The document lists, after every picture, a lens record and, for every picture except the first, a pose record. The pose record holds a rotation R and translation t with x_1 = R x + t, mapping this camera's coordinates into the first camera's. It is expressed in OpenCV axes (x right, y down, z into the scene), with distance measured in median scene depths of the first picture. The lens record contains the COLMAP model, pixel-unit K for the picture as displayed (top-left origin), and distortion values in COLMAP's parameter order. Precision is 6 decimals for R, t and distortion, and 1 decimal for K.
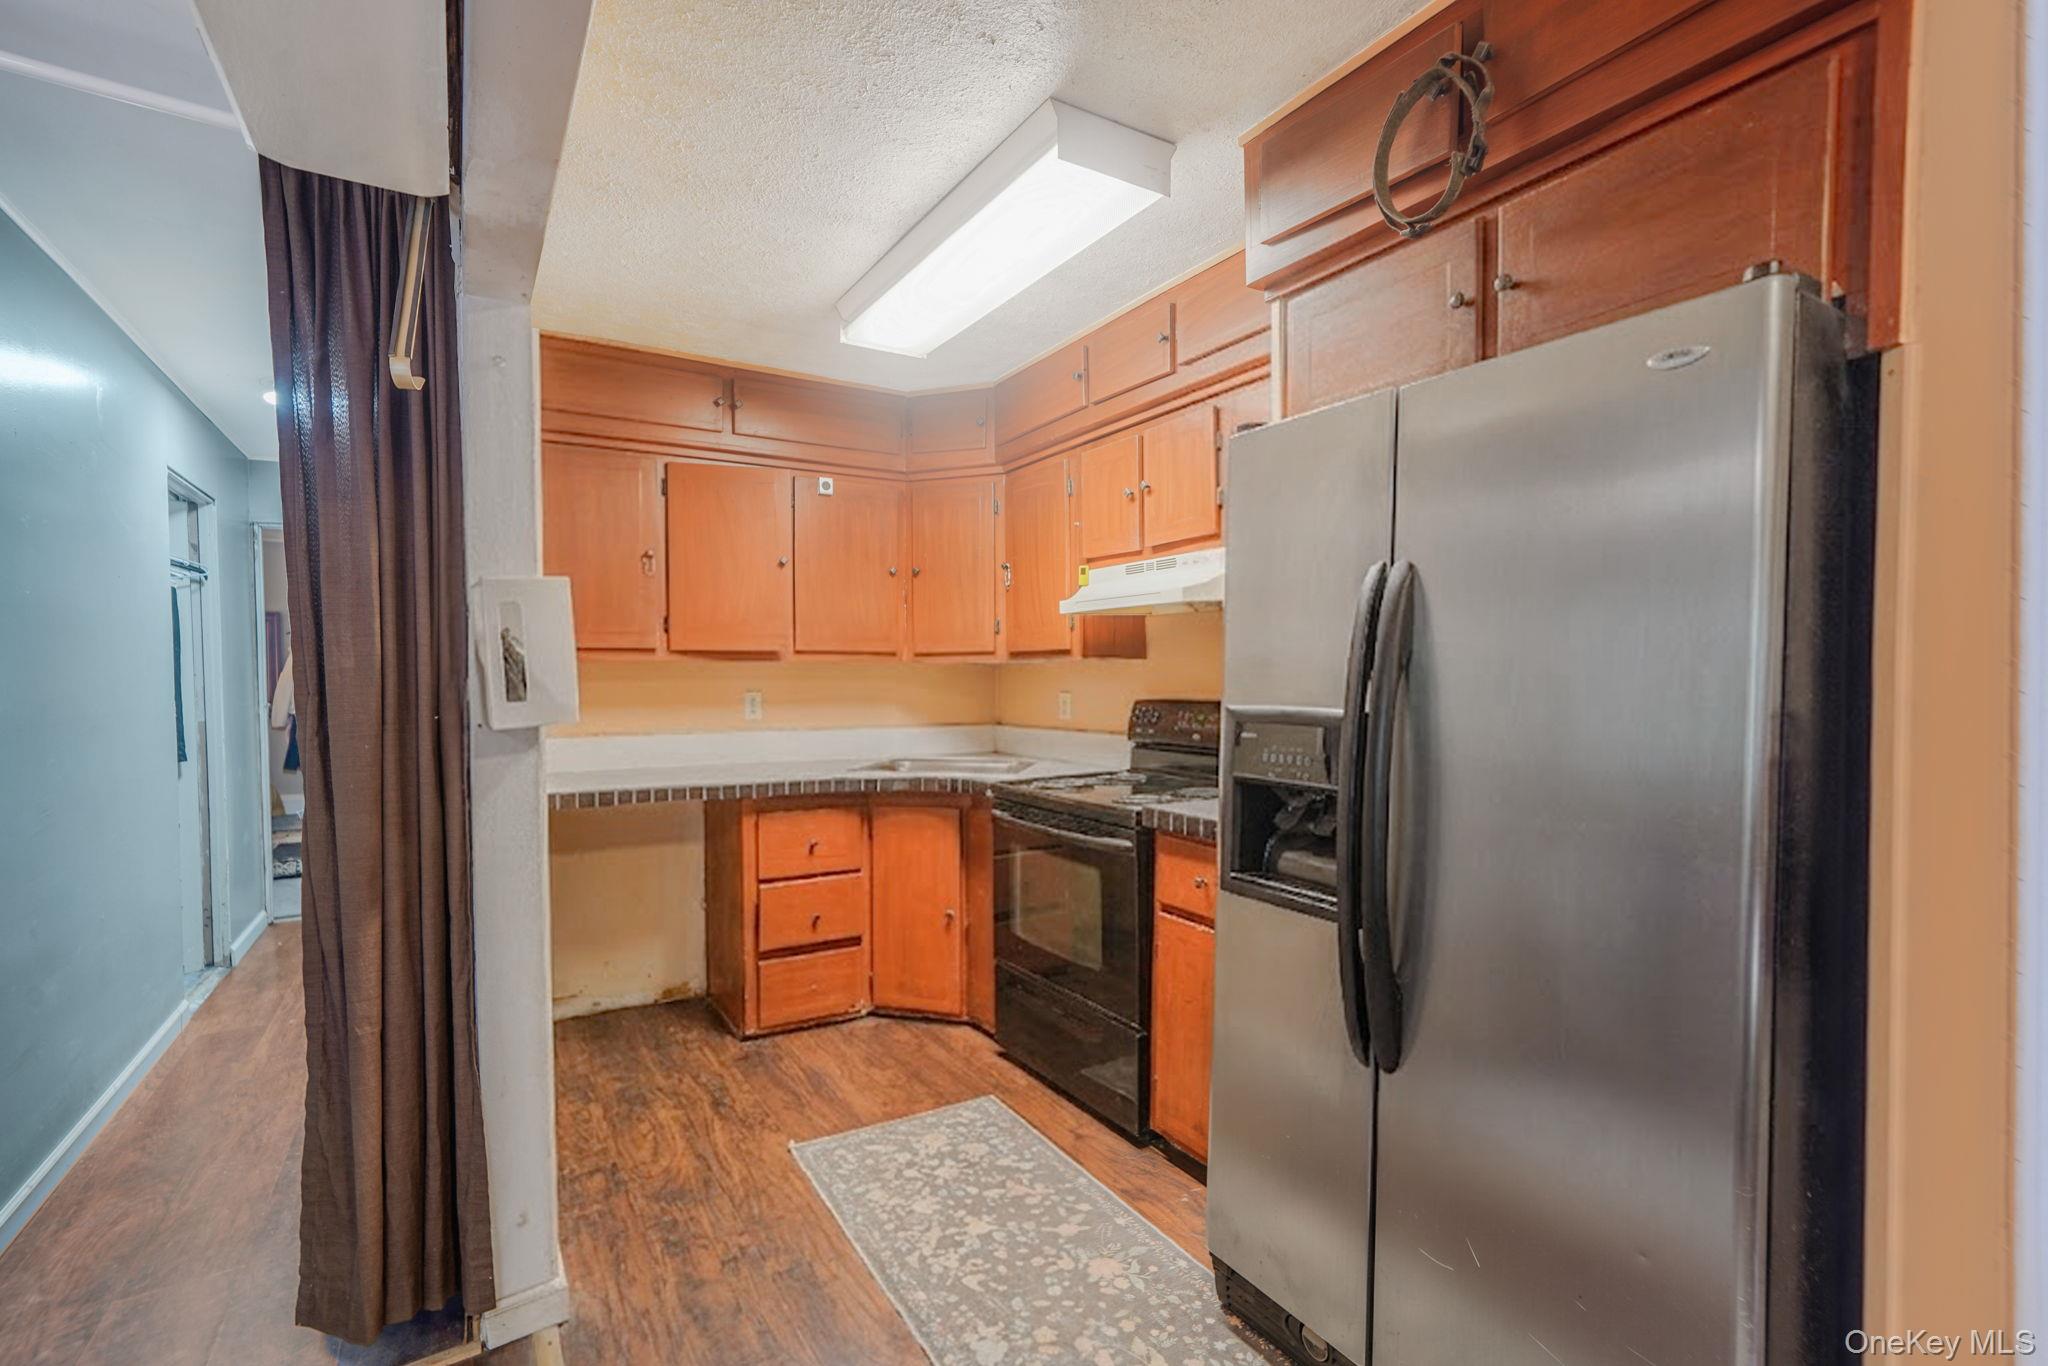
lens RADIAL K [[913.9, 0, 1027.8], [0, 913.9, 670.6], [0, 0, 1]] dist [0.001510, 0.000305]
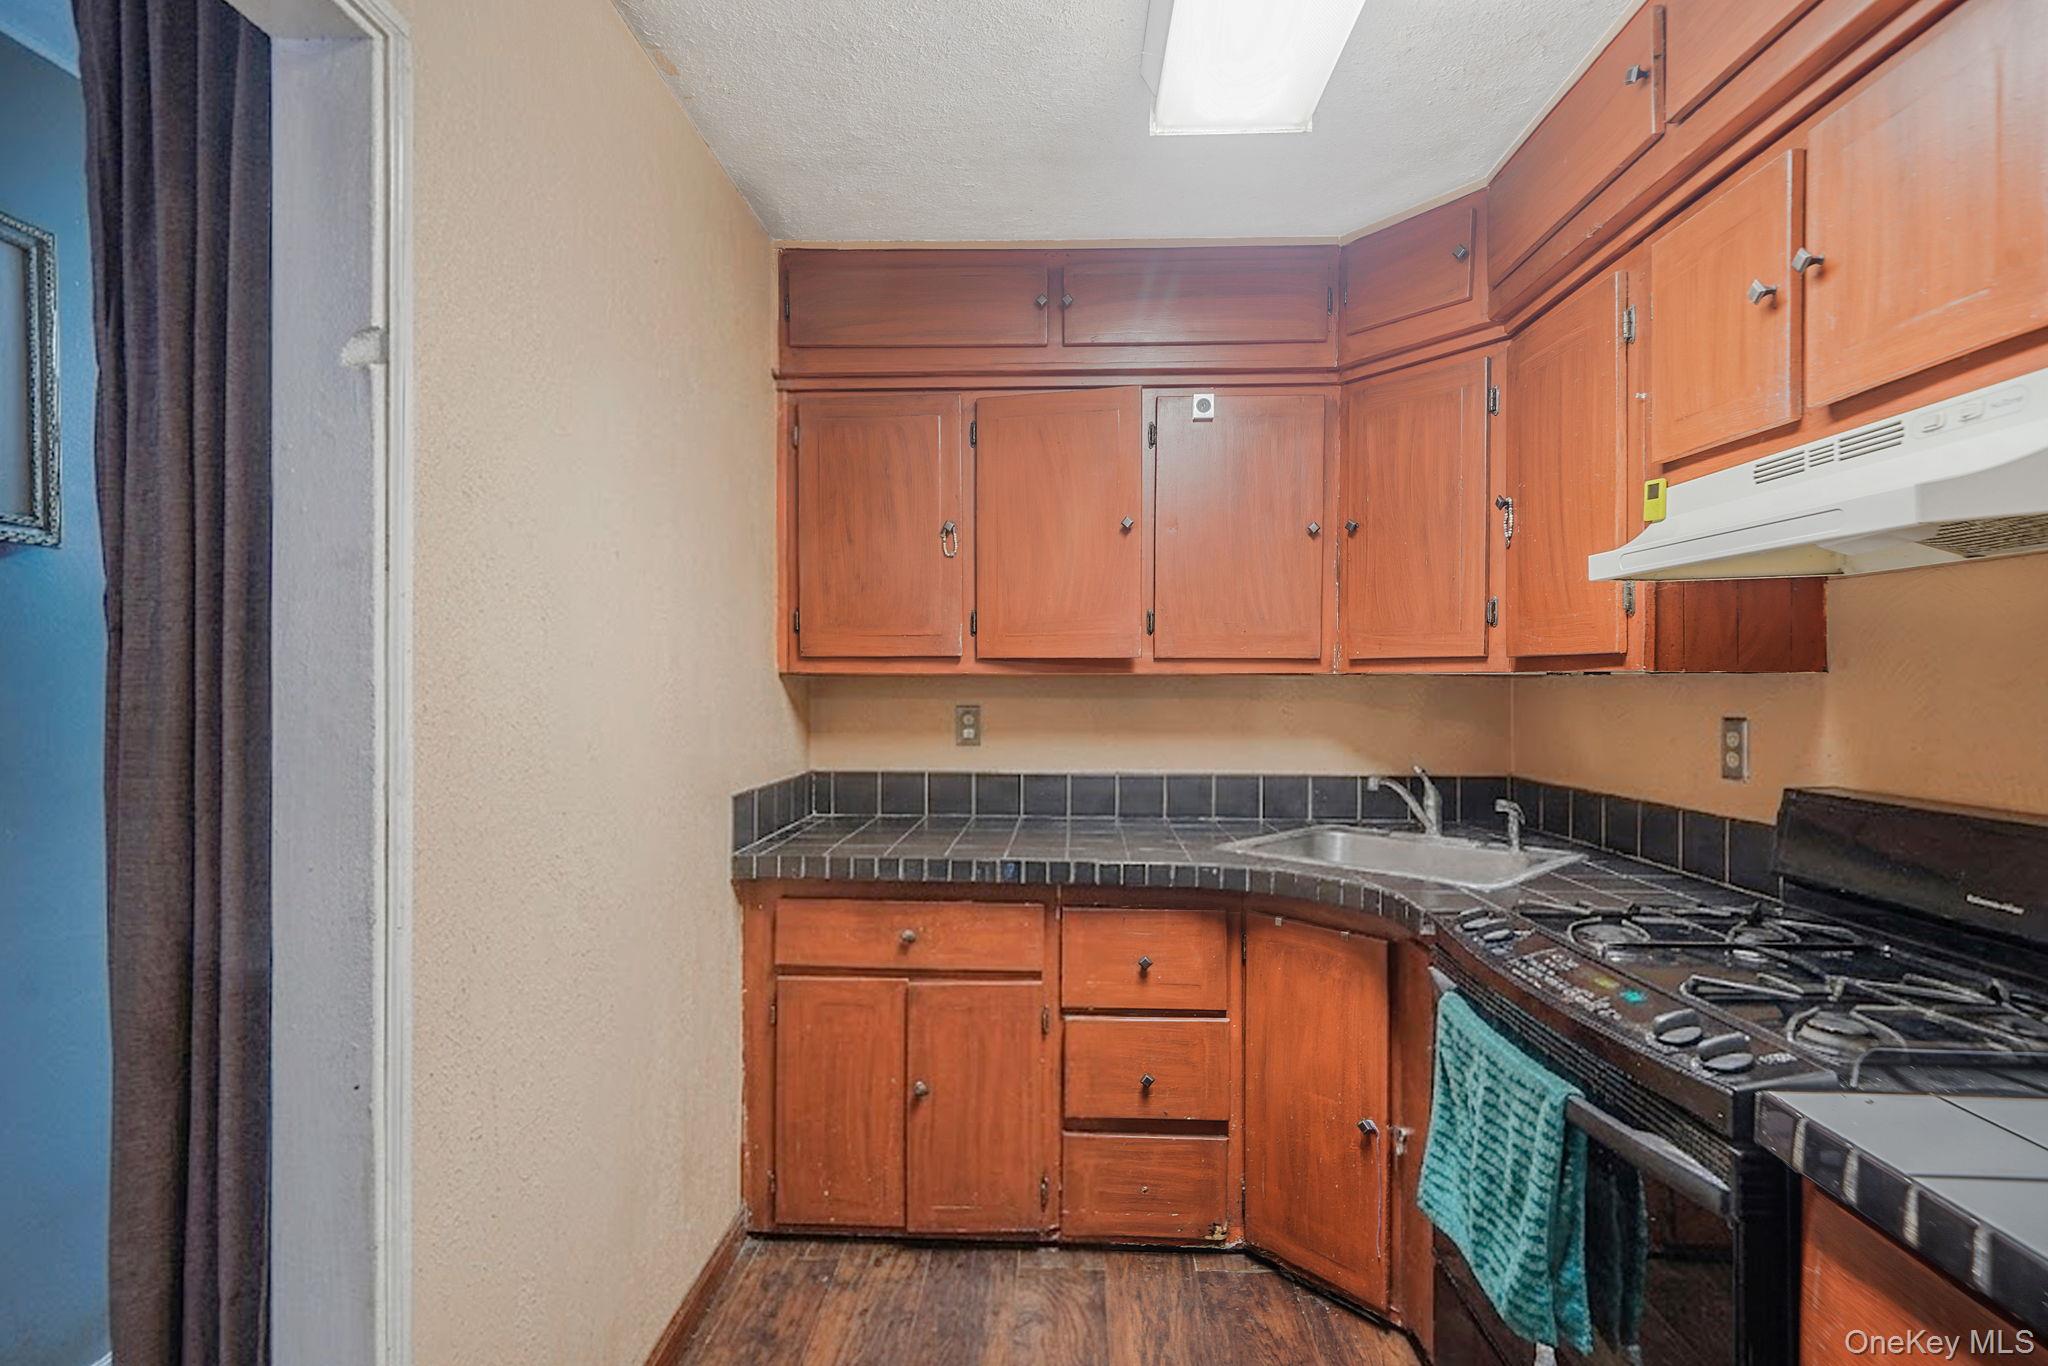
lens RADIAL K [[991.7, 0, 1023.9], [0, 991.7, 677.0], [0, 0, 1]] dist [0.013463, 0.000129]
pose [[0.833108, 0.004566, -0.553091, 0.074008], [-0.000770, 0.999975, 0.007095, -0.013781], [0.553110, -0.005485, 0.833090, 0.369736]]
